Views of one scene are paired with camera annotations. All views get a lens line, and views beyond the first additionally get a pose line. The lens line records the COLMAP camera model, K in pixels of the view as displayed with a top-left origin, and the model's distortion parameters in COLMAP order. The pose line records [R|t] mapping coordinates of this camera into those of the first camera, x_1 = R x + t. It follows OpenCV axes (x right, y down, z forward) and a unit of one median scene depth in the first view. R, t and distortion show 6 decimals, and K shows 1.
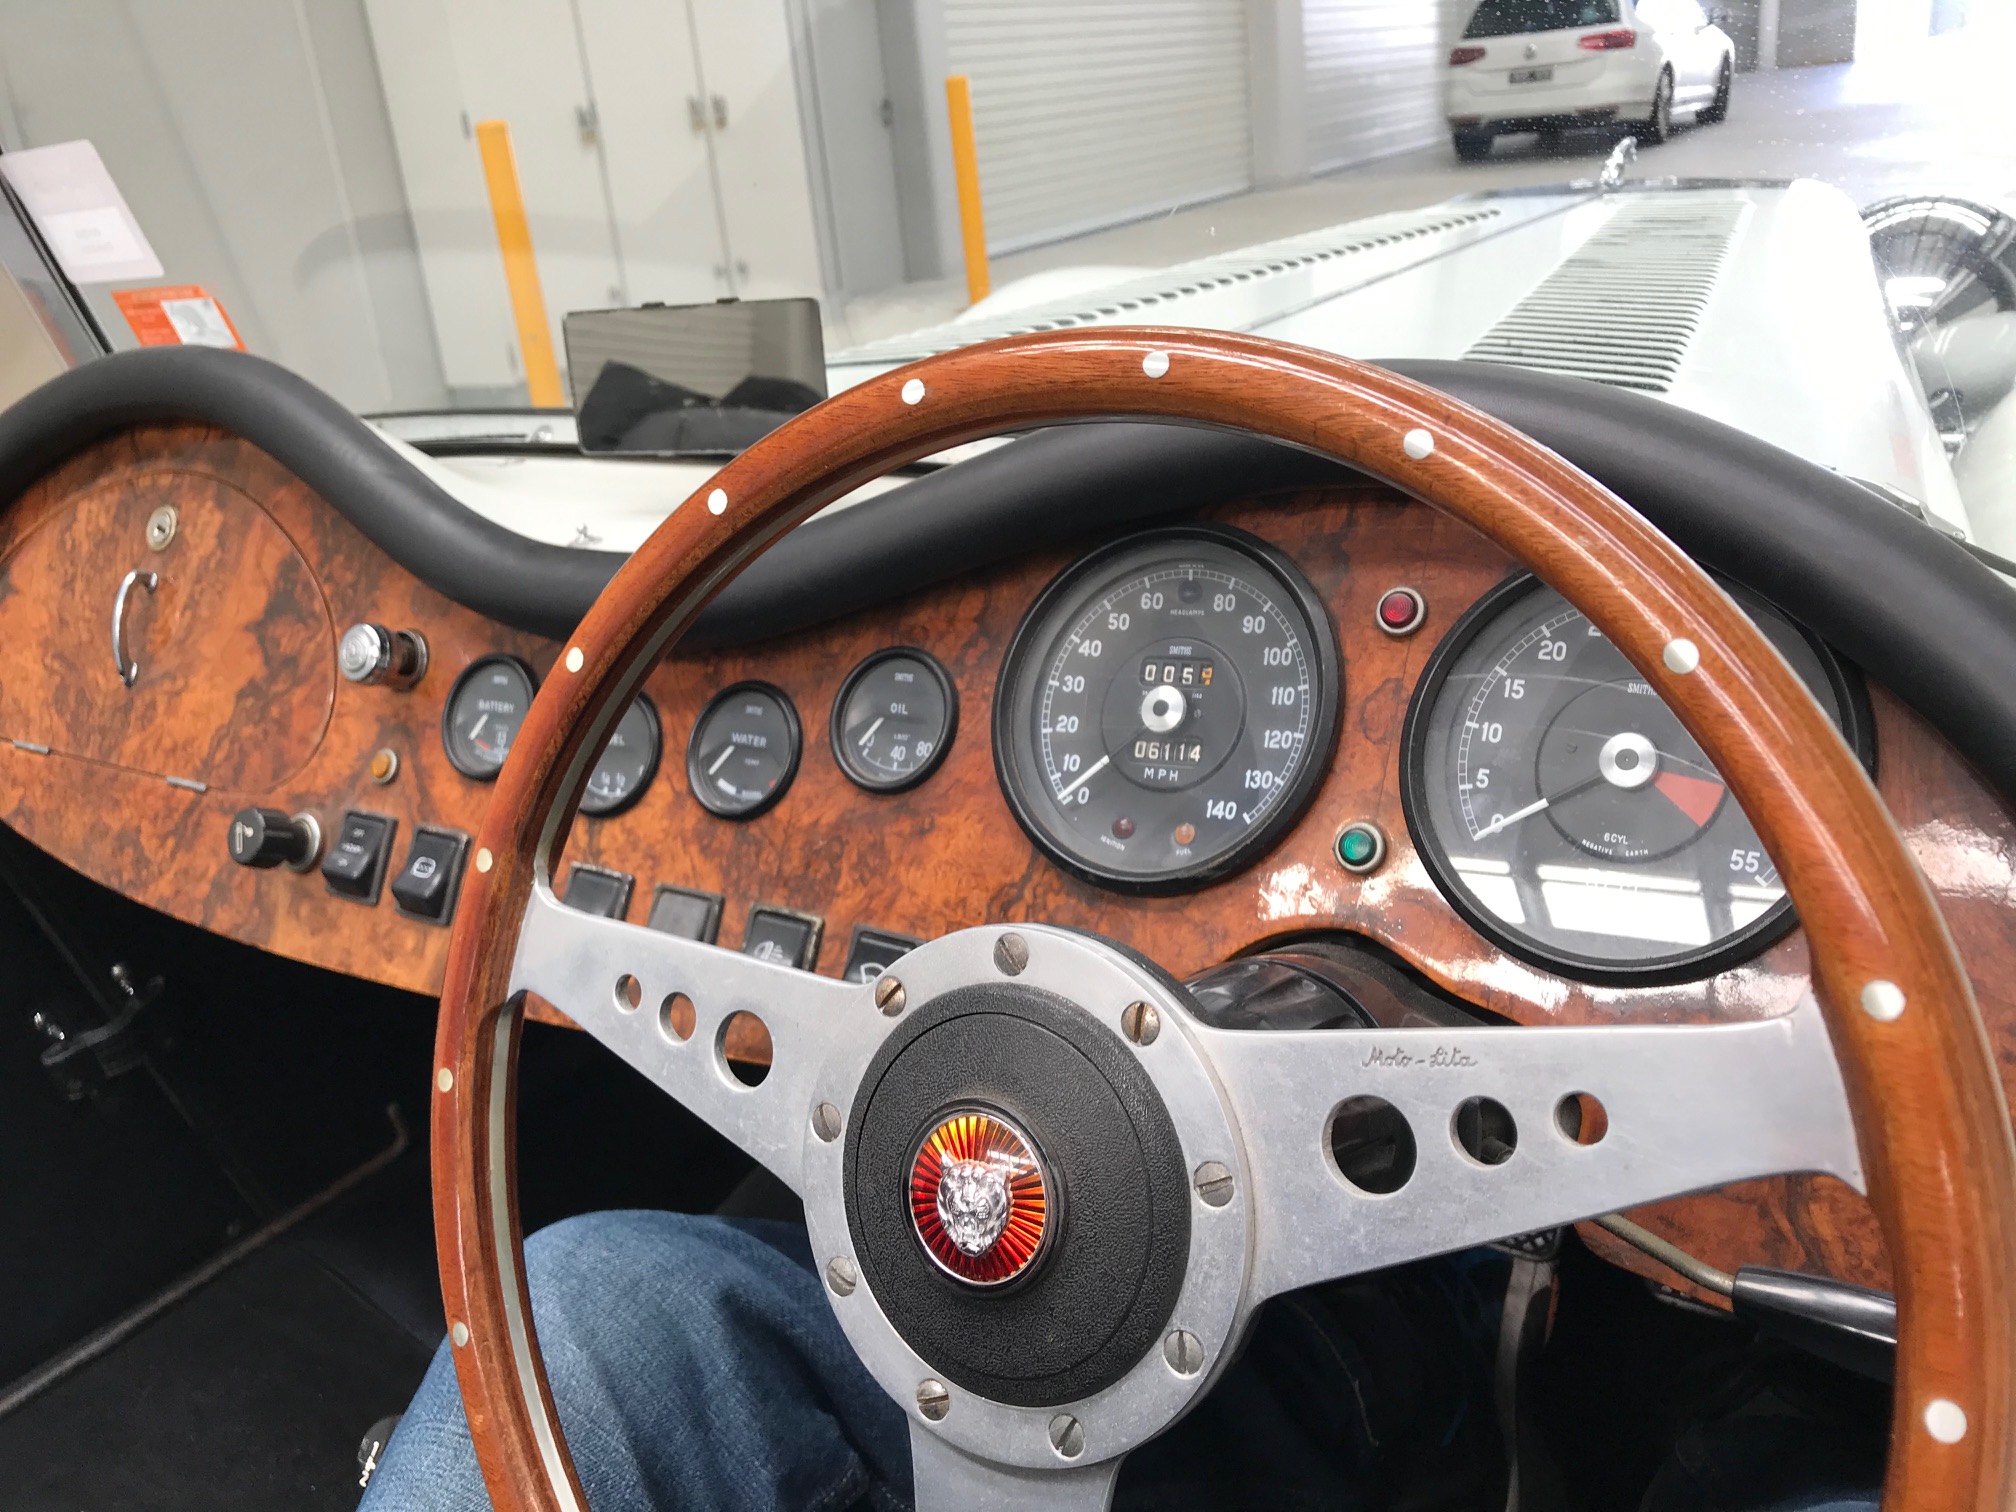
lens RADIAL K [[1610.9, 0, 1008.0], [0, 1610.9, 756.0], [0, 0, 1]] dist [0.101156, -0.160573]
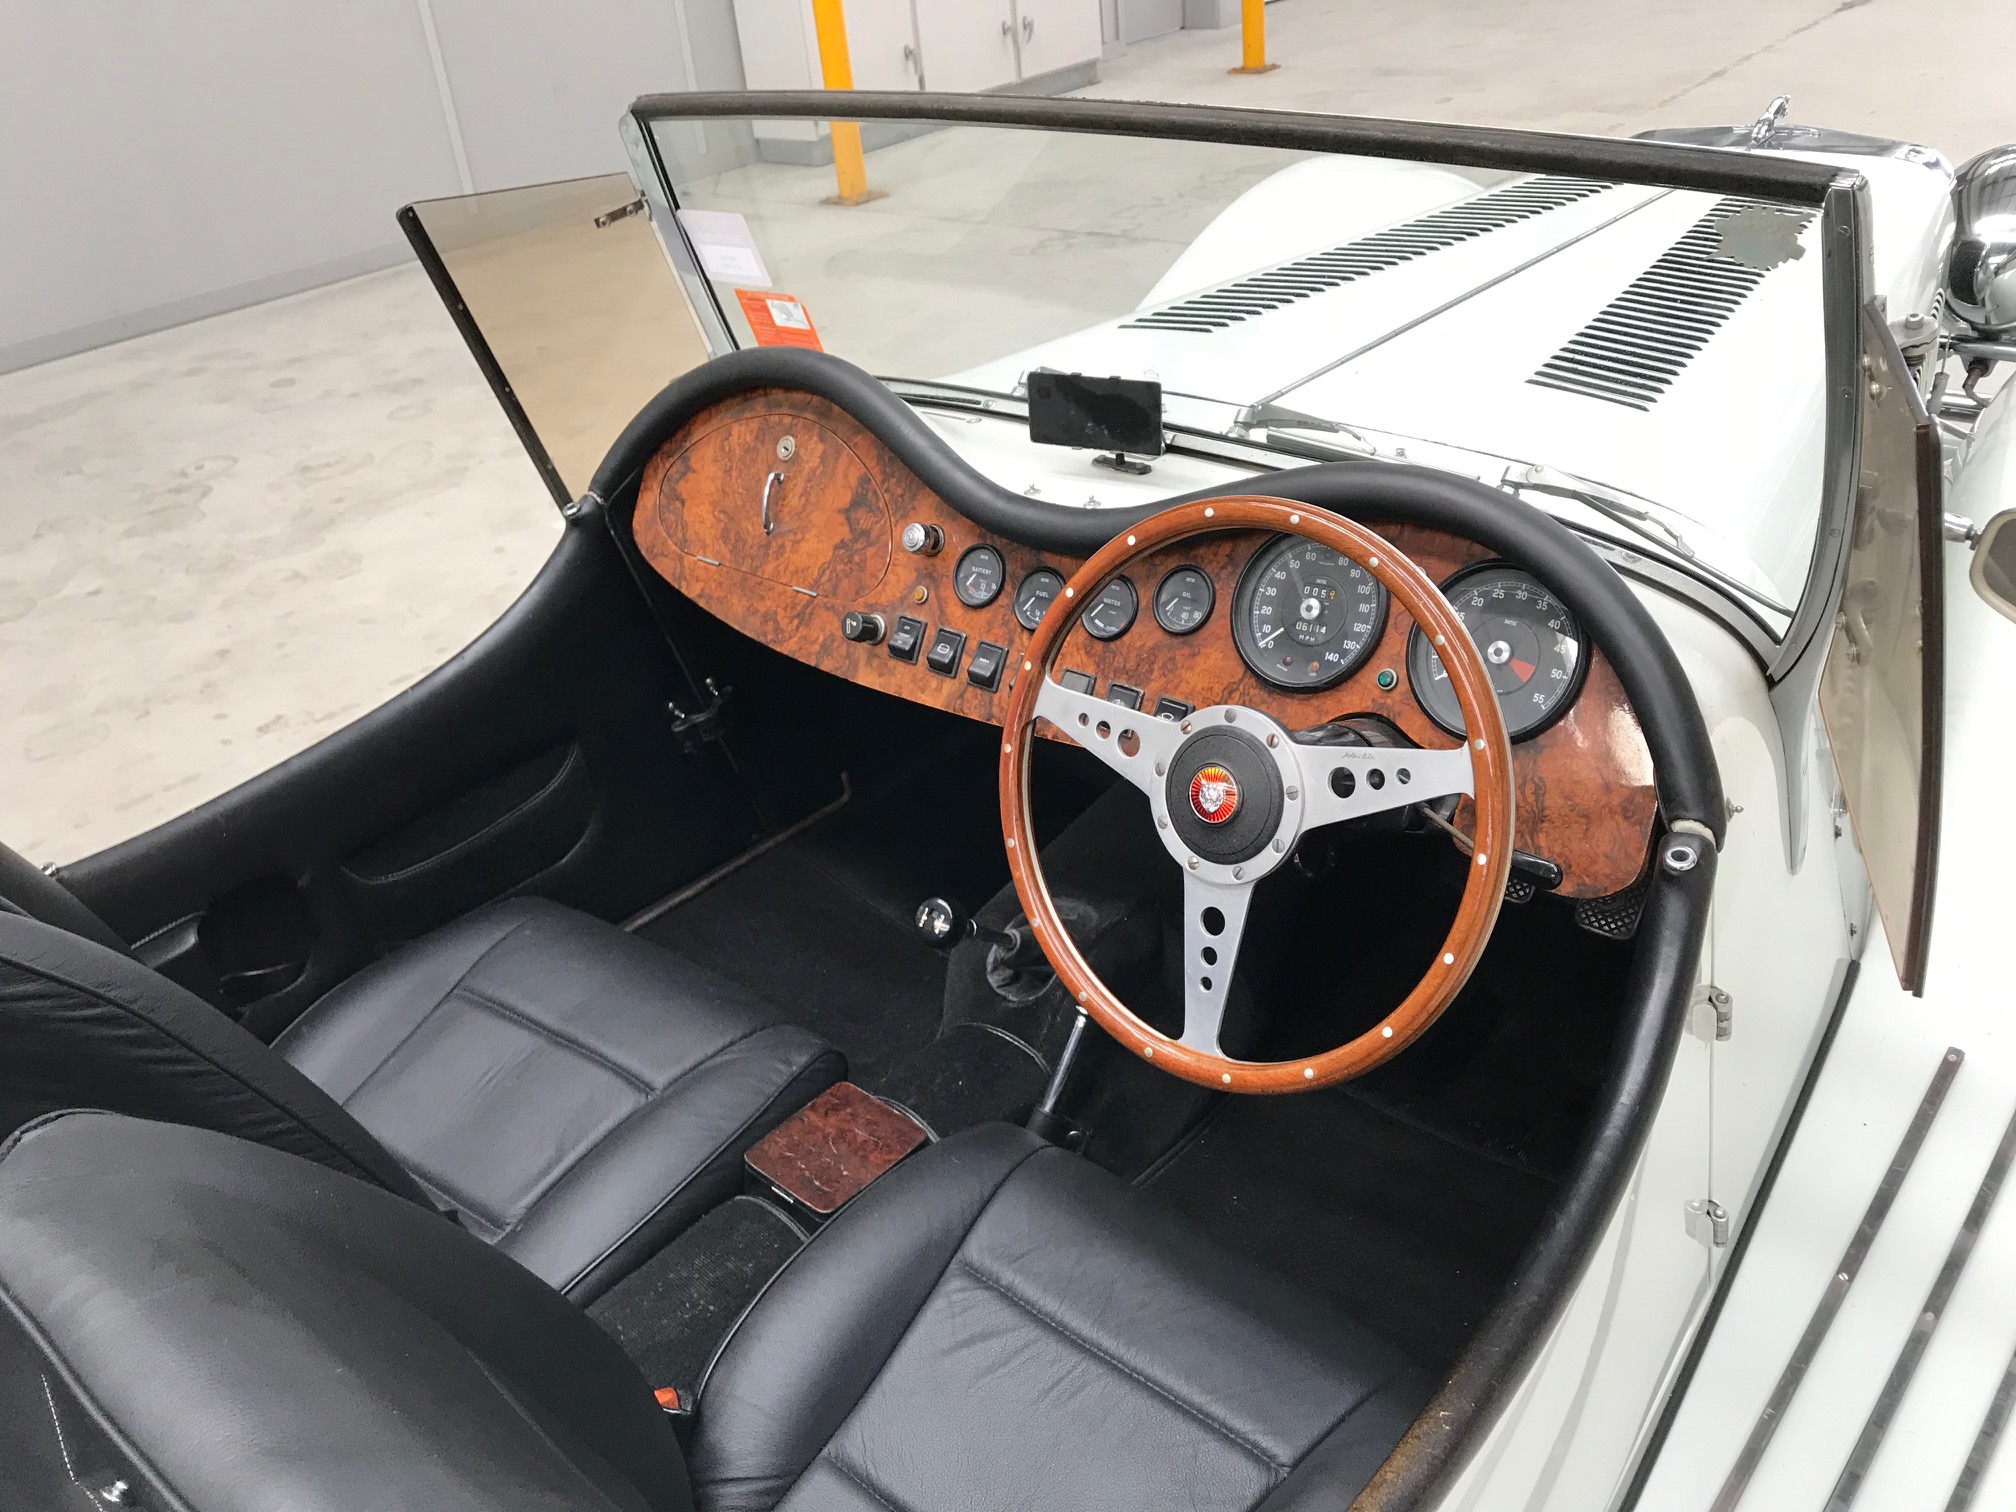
lens RADIAL K [[1610.9, 0, 1008.0], [0, 1610.9, 756.0], [0, 0, 1]] dist [0.101156, -0.160573]
pose [[0.988206, 0.077672, -0.131970, -0.003773], [-0.055877, 0.985292, 0.161487, -0.143887], [0.142572, -0.152209, 0.978011, -1.088324]]
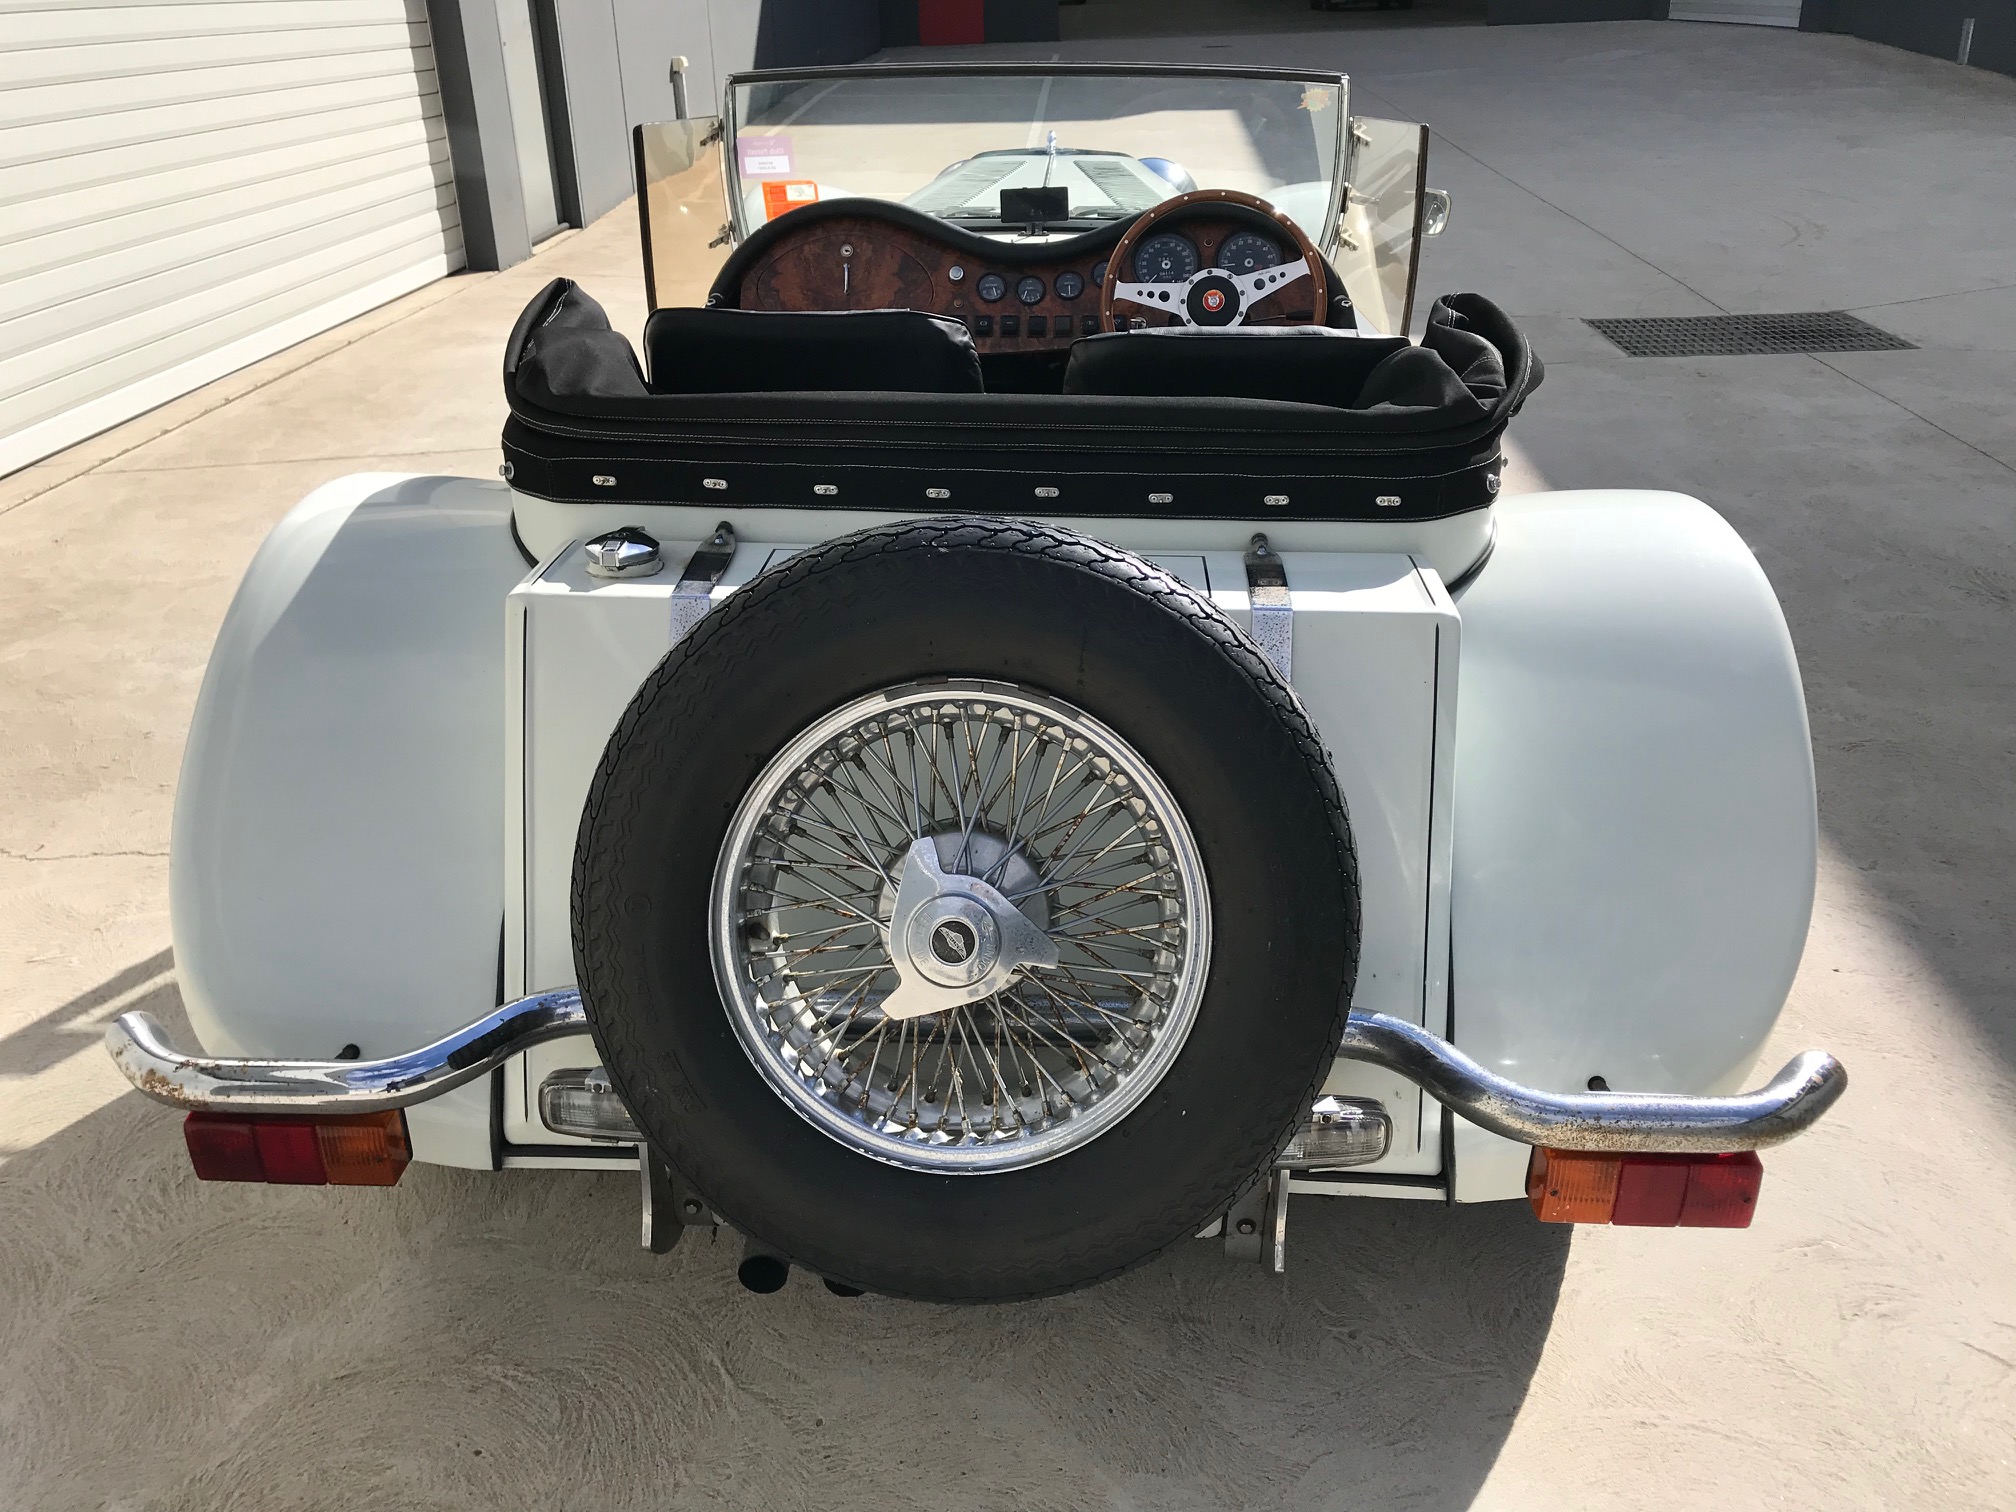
lens RADIAL K [[1635.1, 0, 1008.0], [0, 1635.1, 756.0], [0, 0, 1]] dist [-0.000287, -0.170915]
pose [[0.854116, -0.149374, 0.498170, -2.896977], [0.127036, 0.988773, 0.078675, 0.958538], [-0.504329, -0.003912, 0.863503, -3.013980]]
